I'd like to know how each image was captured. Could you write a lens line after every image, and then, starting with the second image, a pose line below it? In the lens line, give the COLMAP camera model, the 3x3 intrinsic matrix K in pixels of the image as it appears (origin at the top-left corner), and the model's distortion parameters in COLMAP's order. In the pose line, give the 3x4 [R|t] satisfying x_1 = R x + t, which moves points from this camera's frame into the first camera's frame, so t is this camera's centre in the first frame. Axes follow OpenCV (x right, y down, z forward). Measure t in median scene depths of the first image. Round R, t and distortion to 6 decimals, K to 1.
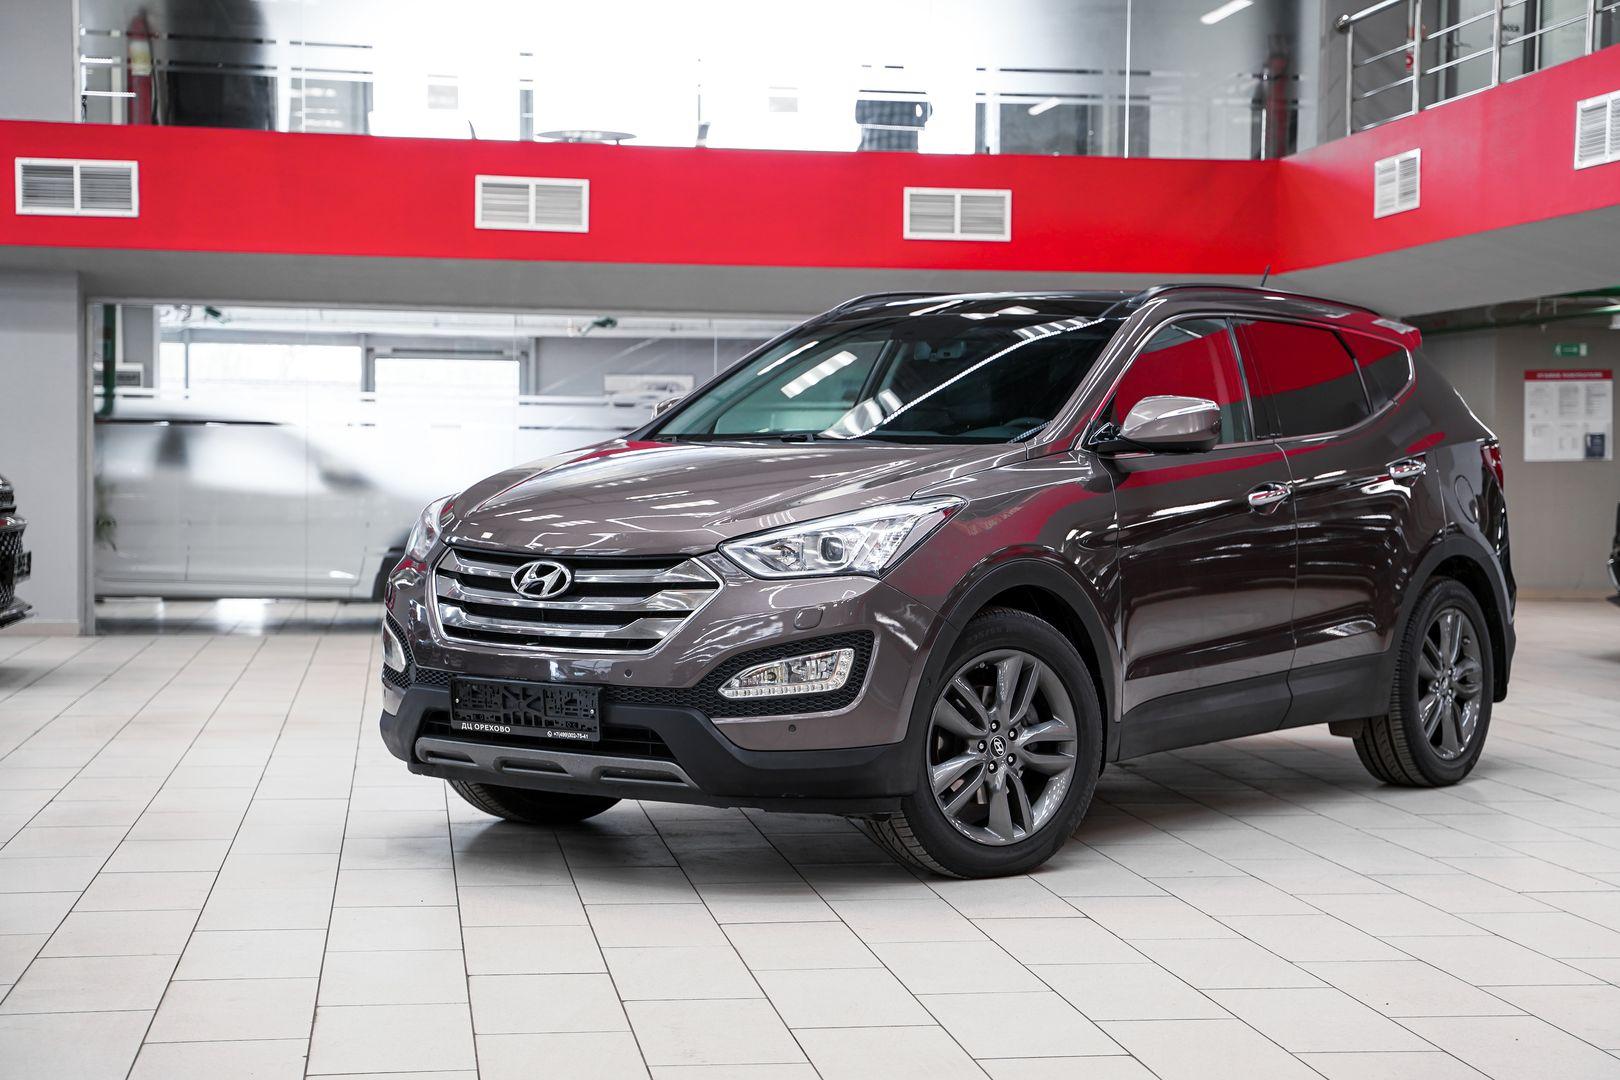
lens RADIAL K [[2625.5, 0, 810.0], [0, 2625.5, 540.0], [0, 0, 1]] dist [0.184696, 0.083704]
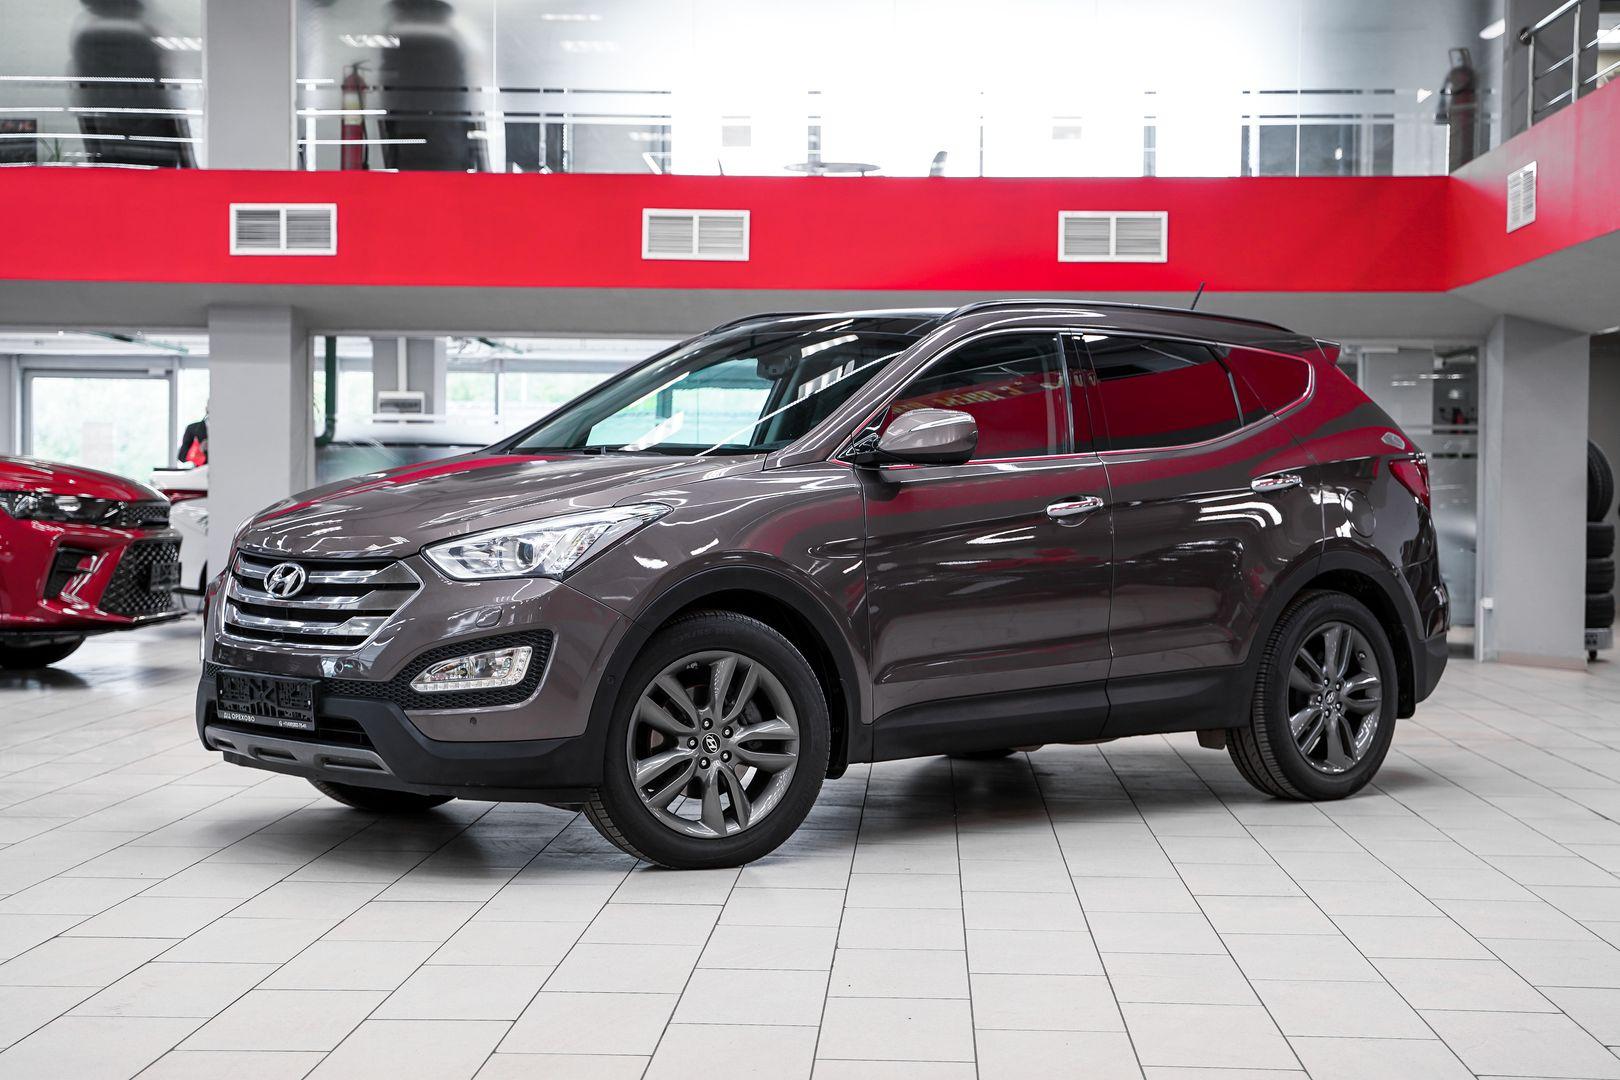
lens RADIAL K [[2596.0, 0, 810.0], [0, 2596.0, 540.0], [0, 0, 1]] dist [0.146954, -0.028253]
pose [[0.980549, 0.004841, -0.196217, 0.155896], [-0.006855, 0.999931, -0.009589, 0.003637], [0.196157, 0.010748, 0.980514, -0.002368]]
